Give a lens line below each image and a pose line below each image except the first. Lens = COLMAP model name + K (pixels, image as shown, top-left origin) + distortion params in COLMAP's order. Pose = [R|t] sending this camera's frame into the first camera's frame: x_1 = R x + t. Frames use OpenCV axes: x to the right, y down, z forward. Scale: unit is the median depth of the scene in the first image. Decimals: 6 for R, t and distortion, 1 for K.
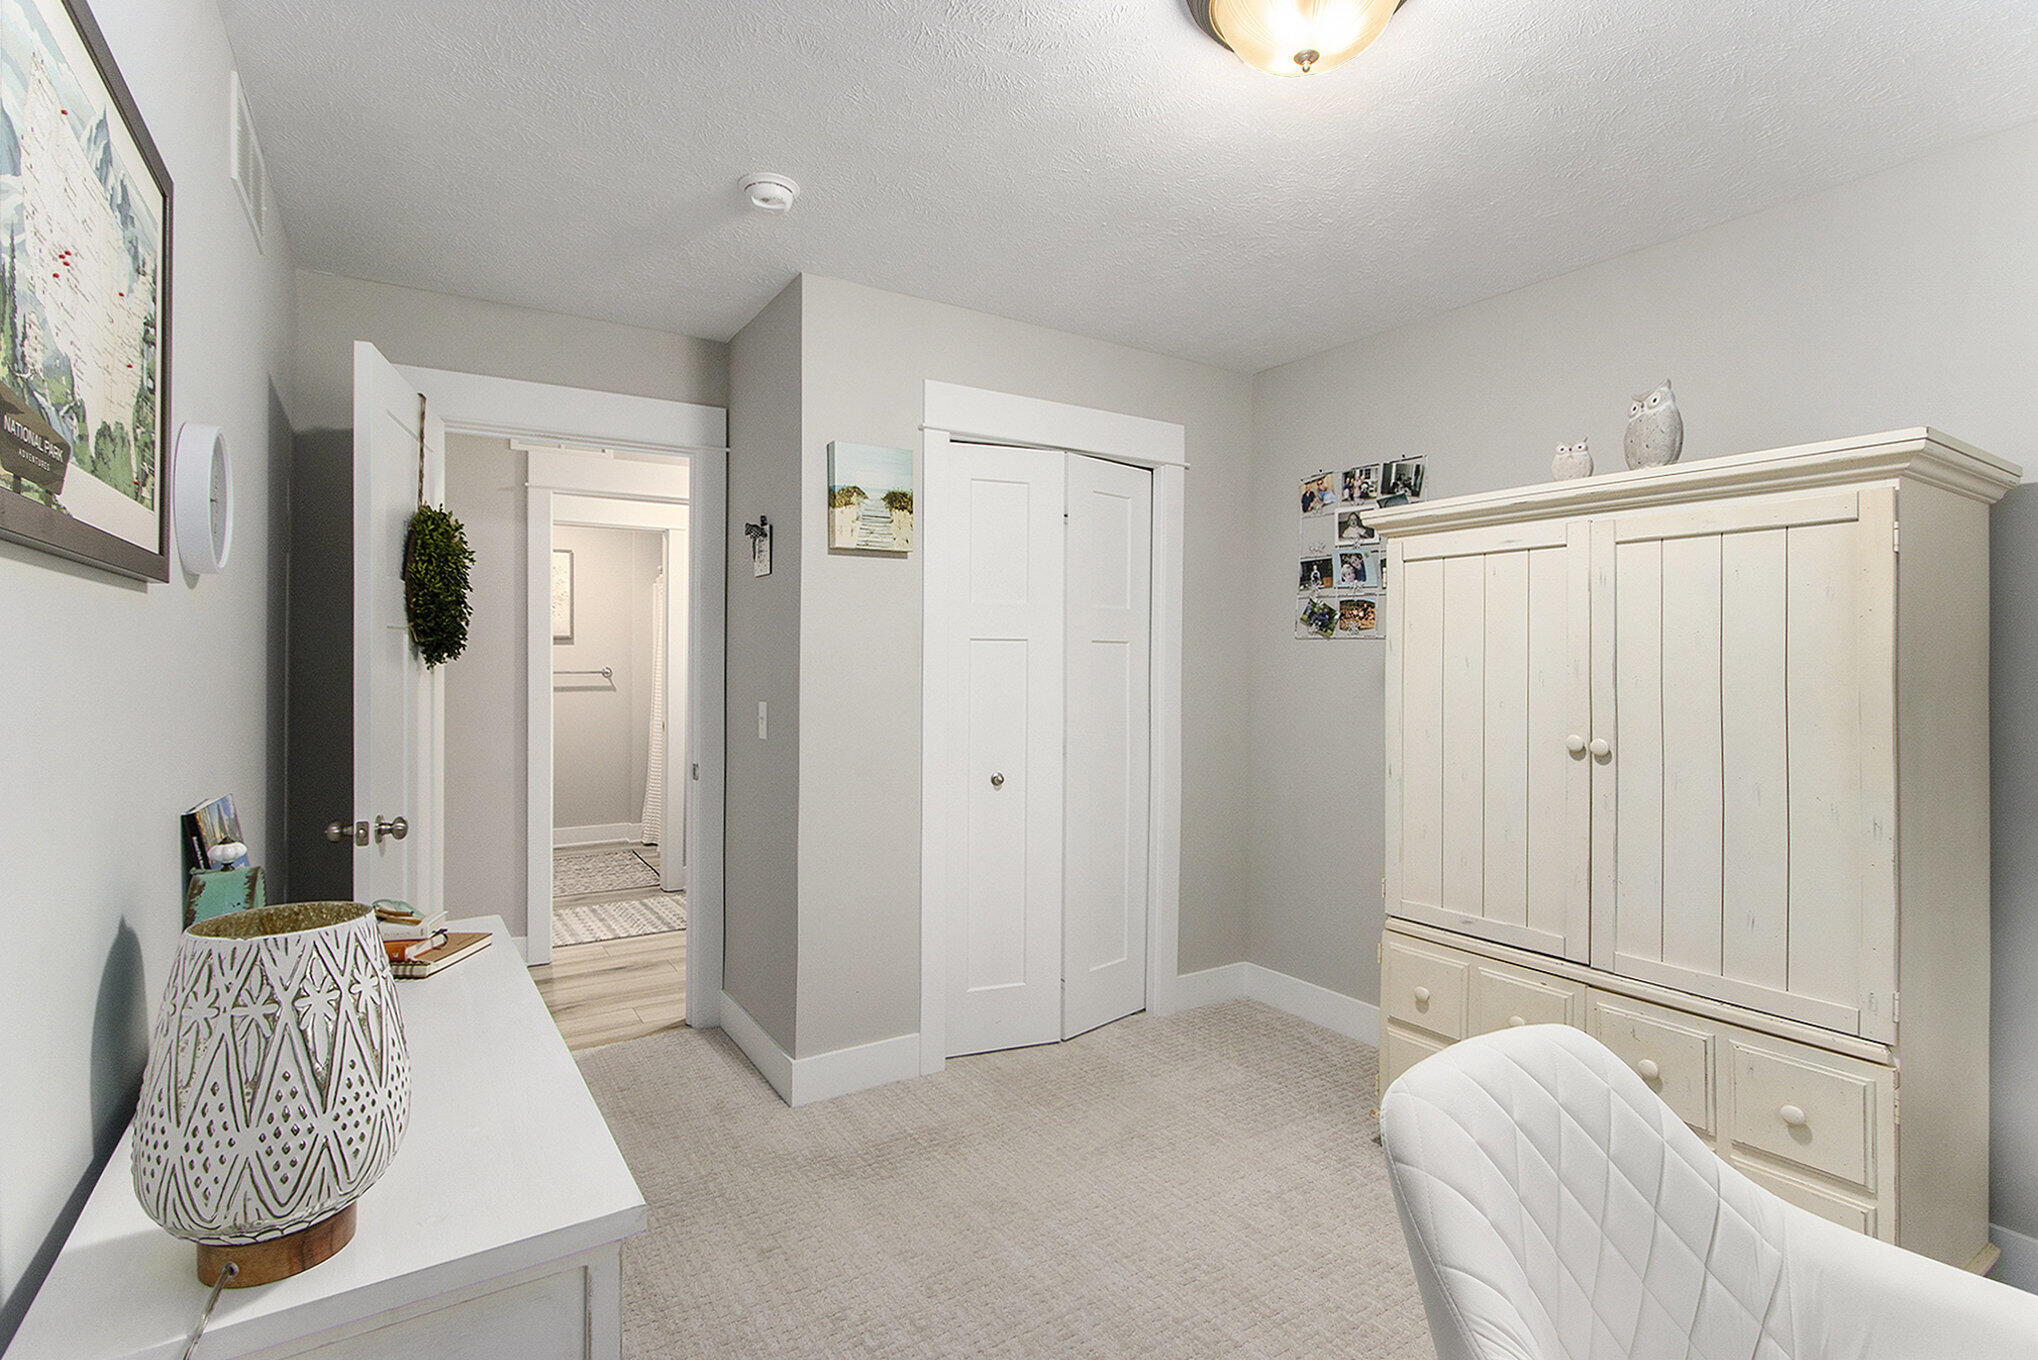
lens RADIAL K [[964.6, 0, 1012.5], [0, 964.6, 666.3], [0, 0, 1]] dist [-0.018714, 0.003250]
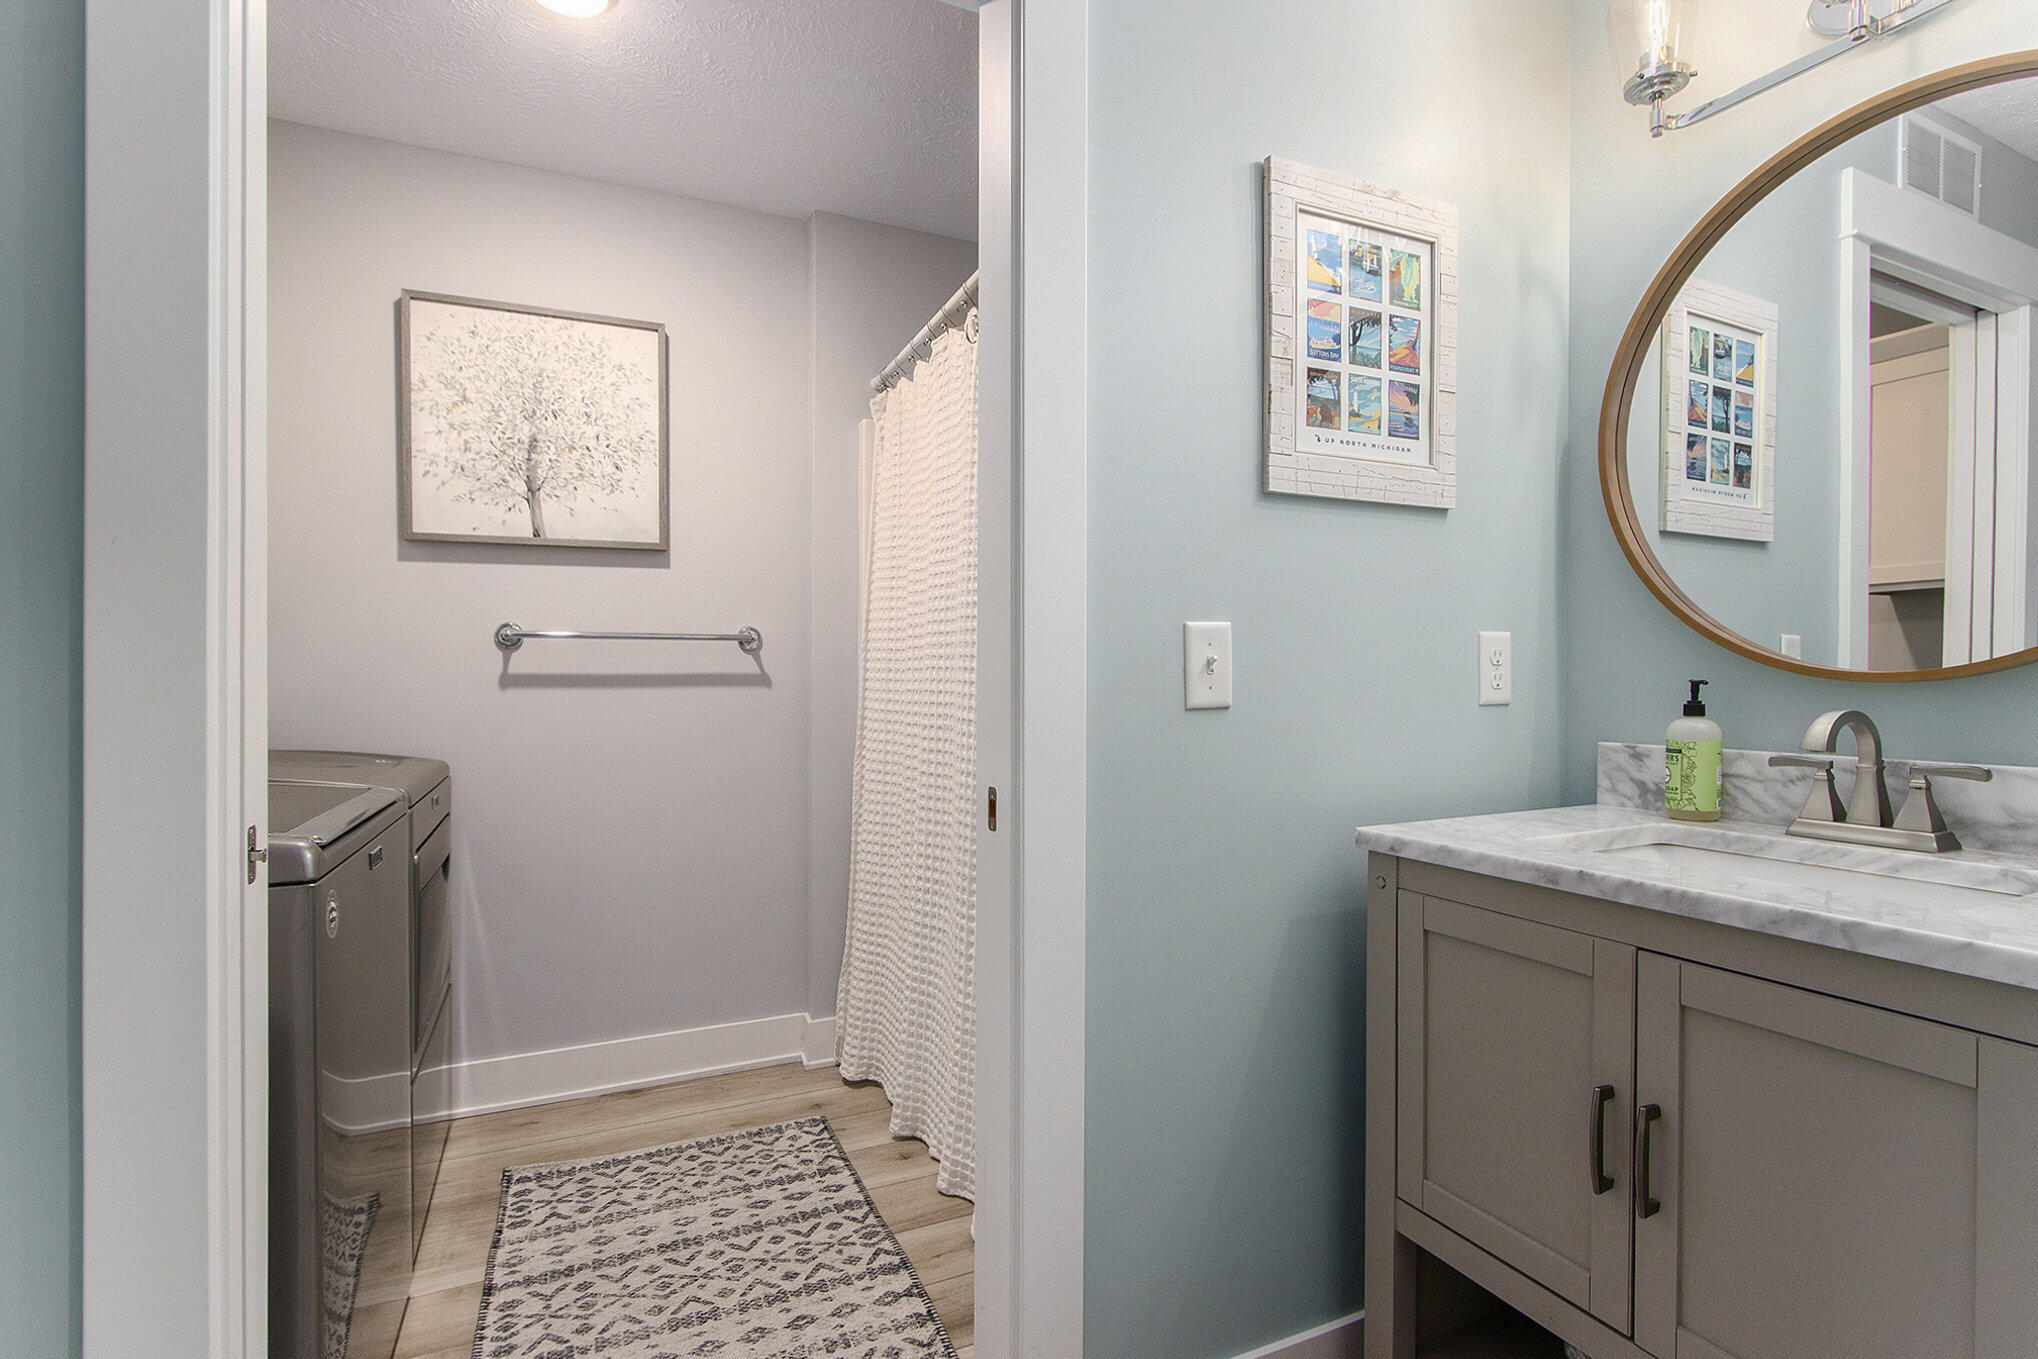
lens RADIAL K [[964.6, 0, 1022.9], [0, 964.6, 674.3], [0, 0, 1]] dist [-0.018714, 0.003250]
pose [[0.989001, 0.000291, -0.147906, -0.260541], [0.000732, 0.999976, 0.006858, 0.017627], [0.147904, -0.006891, 0.988978, 0.643024]]
